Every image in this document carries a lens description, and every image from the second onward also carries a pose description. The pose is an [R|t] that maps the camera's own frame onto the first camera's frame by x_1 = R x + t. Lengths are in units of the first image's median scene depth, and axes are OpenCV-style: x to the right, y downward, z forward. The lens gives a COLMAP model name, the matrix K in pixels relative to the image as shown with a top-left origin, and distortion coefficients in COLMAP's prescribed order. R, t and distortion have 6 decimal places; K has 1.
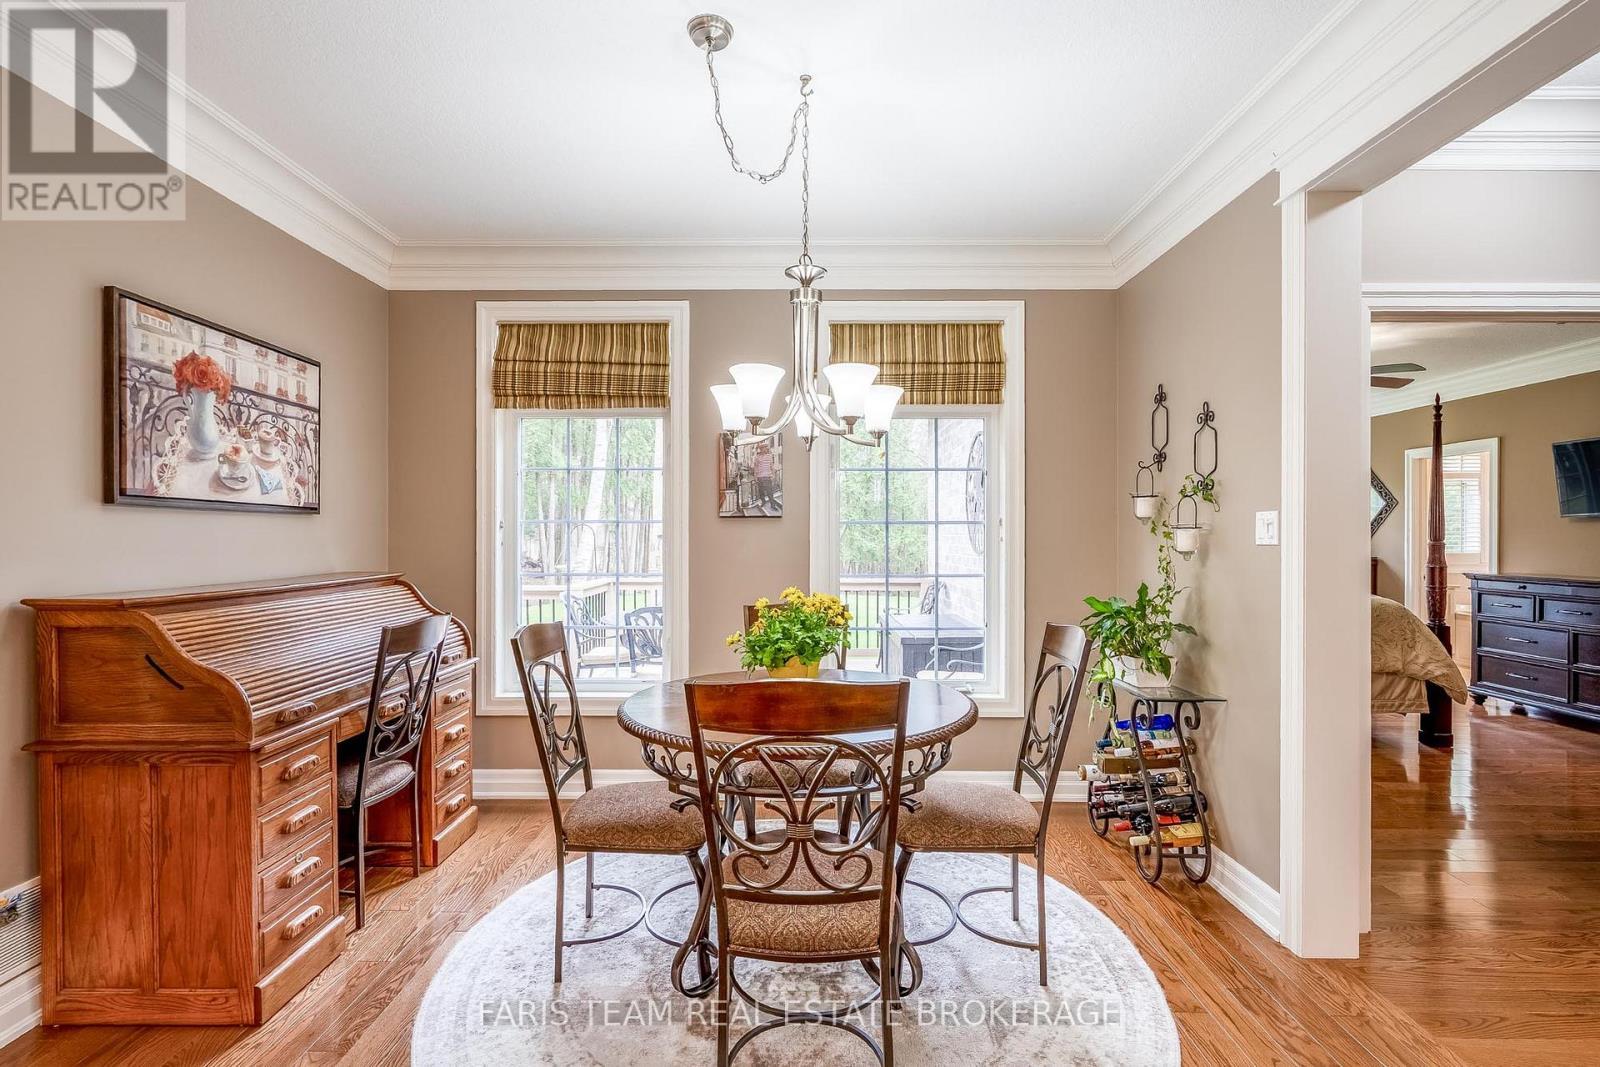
lens RADIAL K [[754.5, 0, 748.1], [0, 754.5, 526.5], [0, 0, 1]] dist [0.002121, -0.000341]
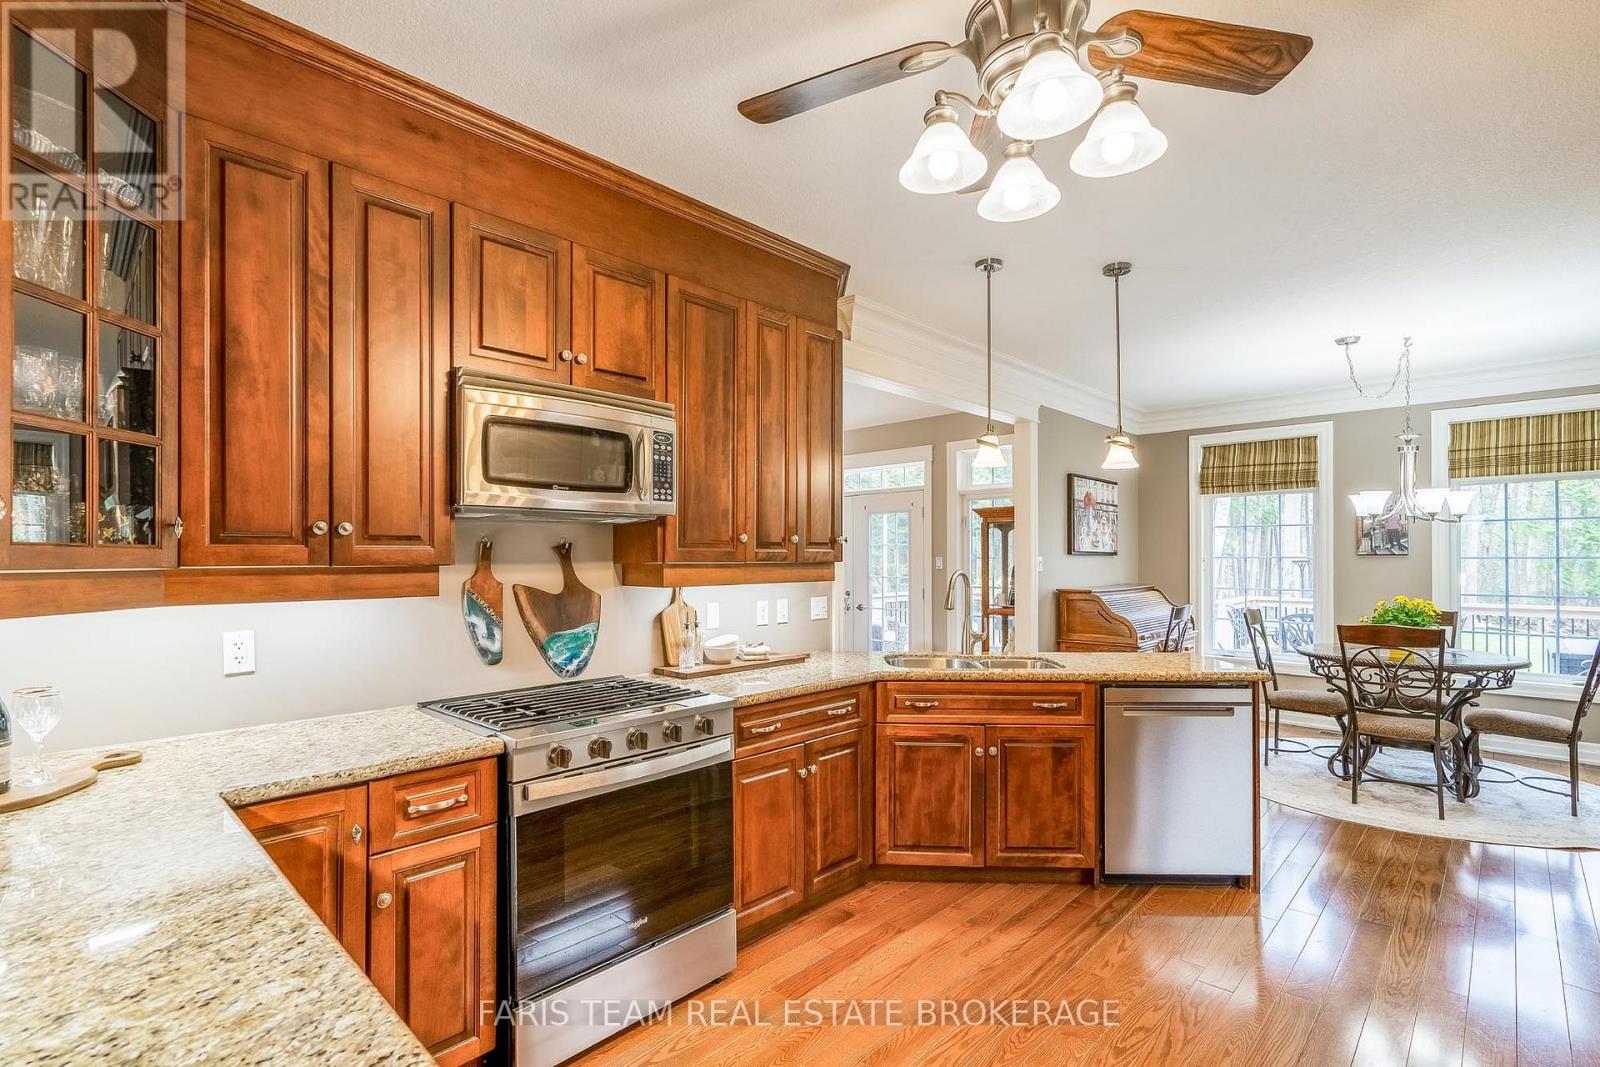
lens RADIAL K [[754.5, 0, 800.1], [0, 754.5, 548.0], [0, 0, 1]] dist [0.002121, -0.000341]
pose [[0.774642, -0.006008, -0.632371, 0.070726], [0.007486, 0.999972, -0.000330, -0.041699], [0.632356, -0.004479, 0.774665, -1.158282]]
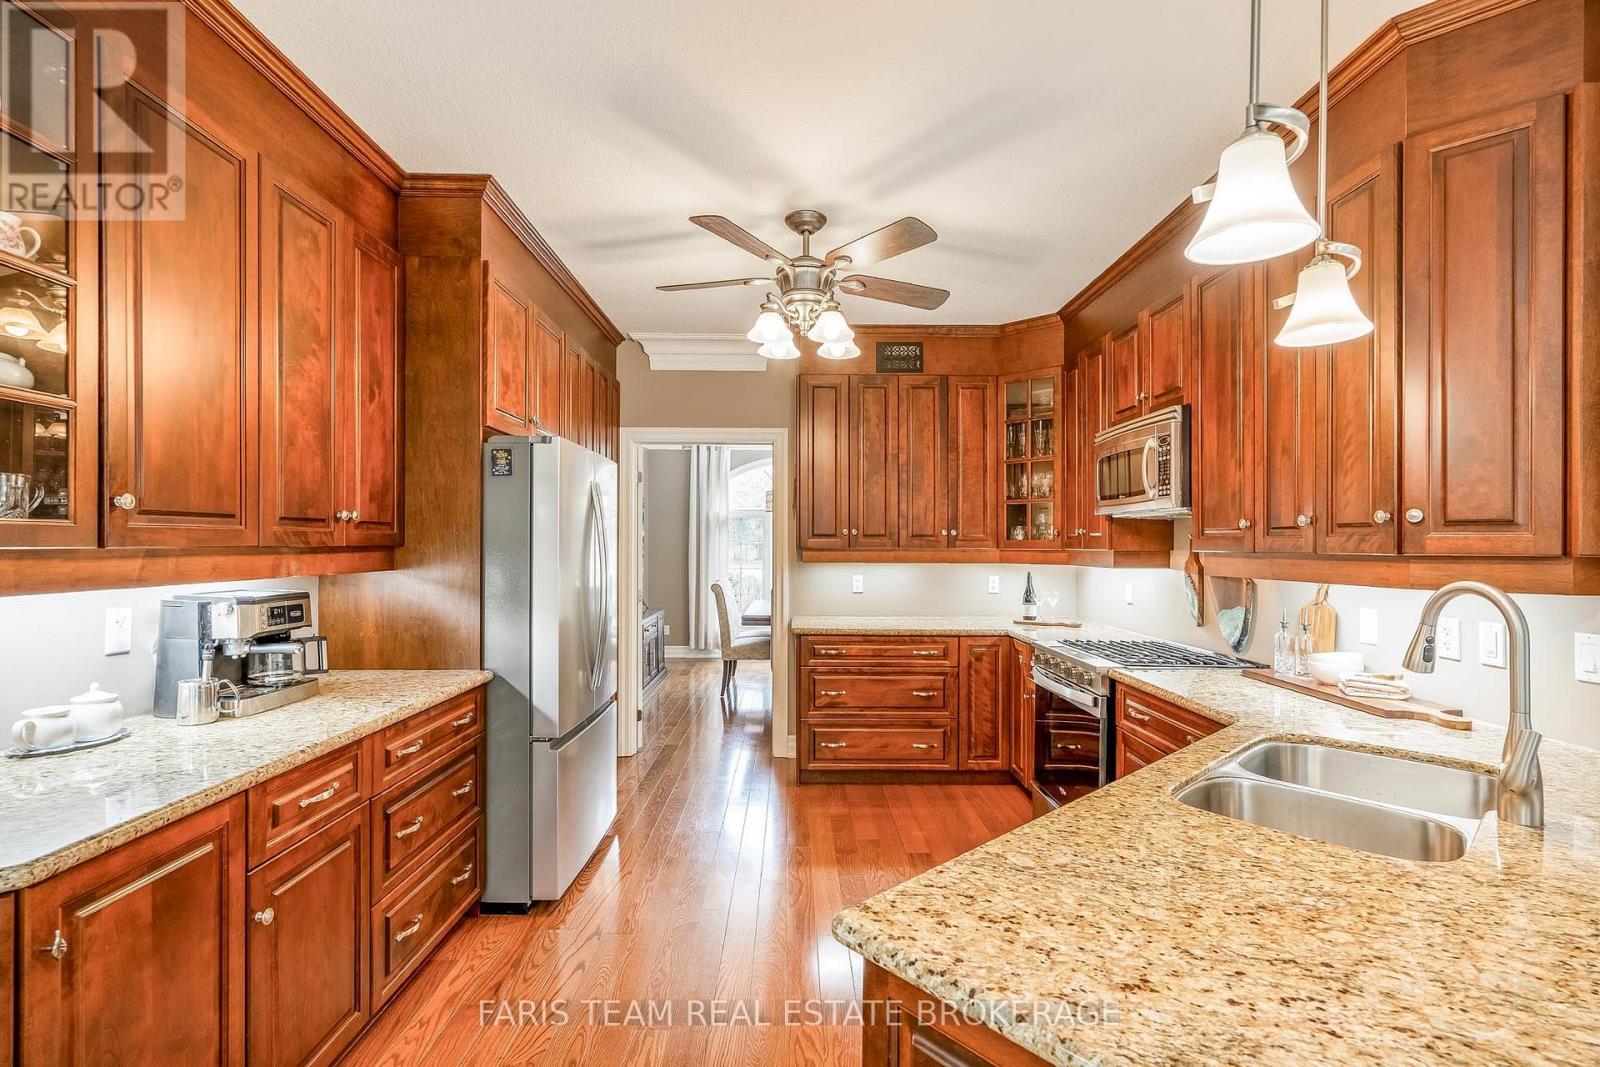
lens RADIAL K [[754.5, 0, 796.5], [0, 754.5, 544.6], [0, 0, 1]] dist [0.002121, -0.000341]
pose [[-0.997304, -0.002605, -0.073330, -0.048747], [-0.001693, 0.999920, -0.012498, -0.021010], [0.073357, -0.012340, -0.997229, 0.336663]]
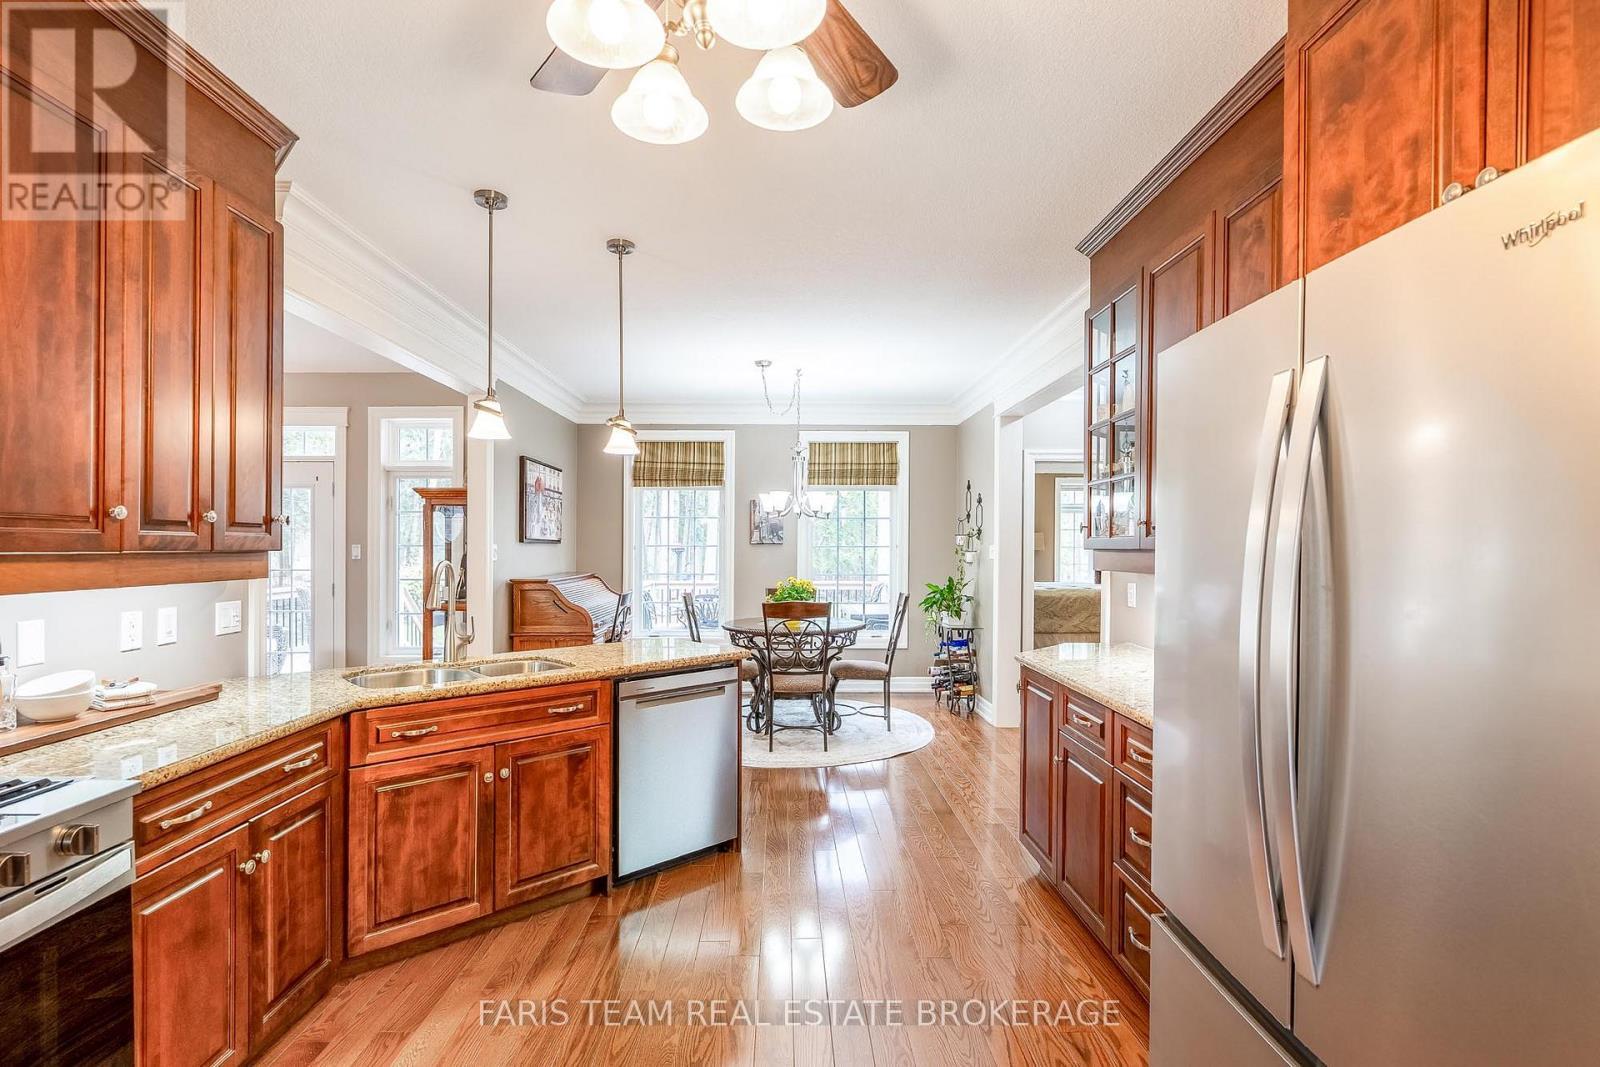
lens RADIAL K [[754.5, 0, 789.6], [0, 754.5, 546.2], [0, 0, 1]] dist [0.002121, -0.000341]
pose [[0.996266, 0.004761, 0.086202, -0.122297], [-0.006001, 0.999882, 0.014133, -0.040399], [-0.086125, -0.014598, 0.996177, -1.092431]]
